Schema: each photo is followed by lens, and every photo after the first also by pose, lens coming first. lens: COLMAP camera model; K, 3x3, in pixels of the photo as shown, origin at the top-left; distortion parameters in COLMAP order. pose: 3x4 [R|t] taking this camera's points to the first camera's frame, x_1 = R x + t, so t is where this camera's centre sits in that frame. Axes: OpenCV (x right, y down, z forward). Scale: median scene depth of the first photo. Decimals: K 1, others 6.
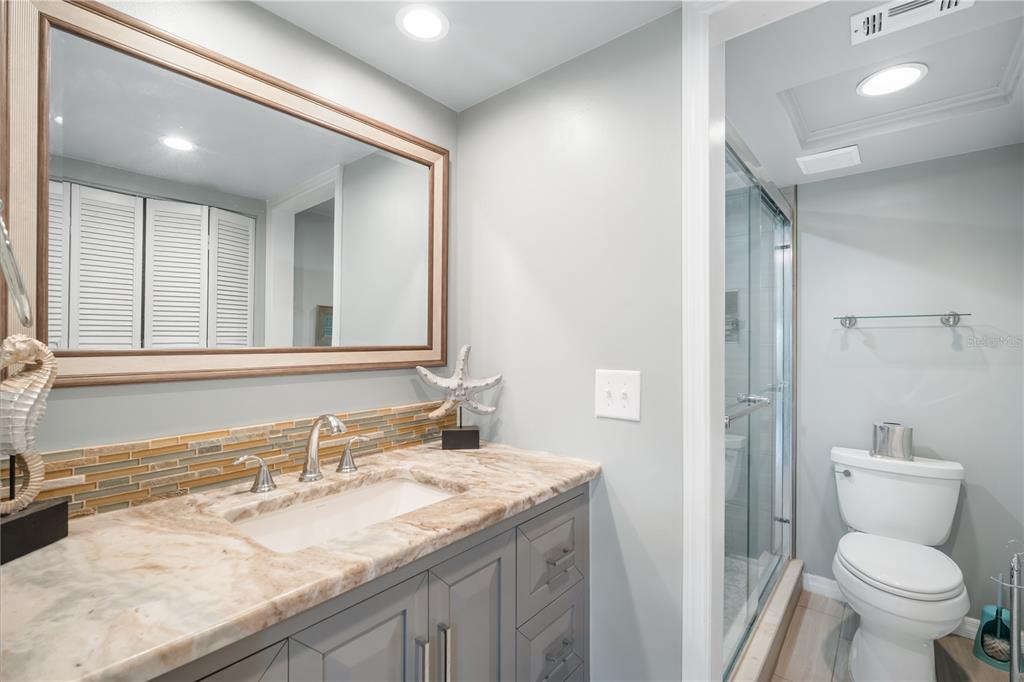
lens RADIAL K [[449.4, 0, 512.0], [0, 449.4, 341.0], [0, 0, 1]] dist [-0.002868, -0.000477]
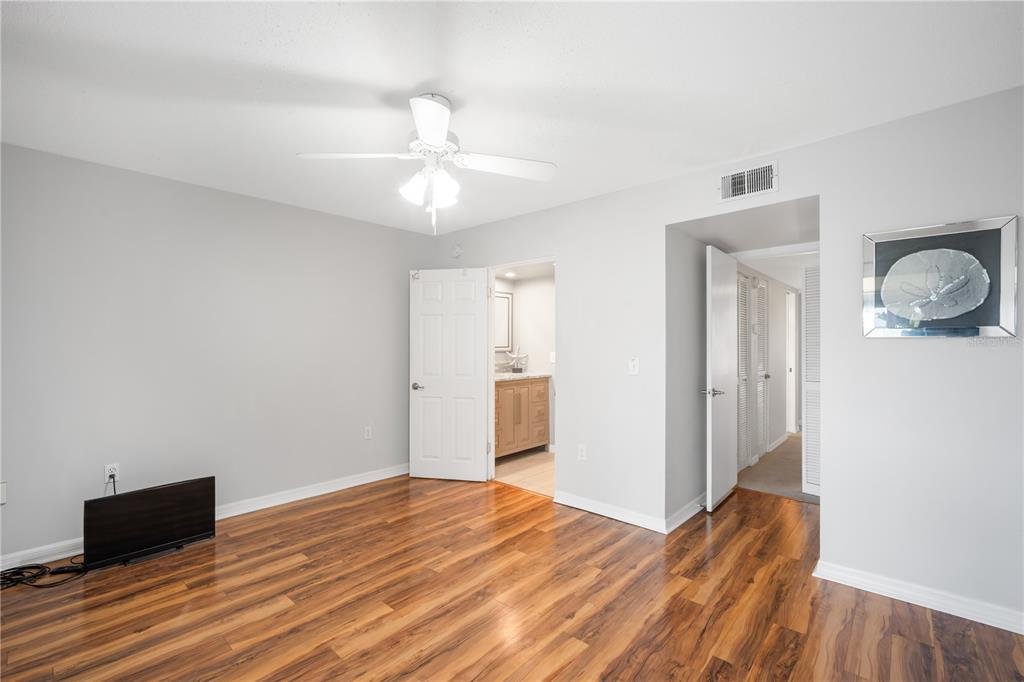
lens RADIAL K [[449.4, 0, 512.0], [0, 449.4, 341.0], [0, 0, 1]] dist [-0.002868, -0.000477]
pose [[0.999326, -0.007000, -0.036024, -0.019352], [0.006961, 0.999975, -0.001211, -0.030343], [0.036032, 0.000960, 0.999350, -2.784945]]
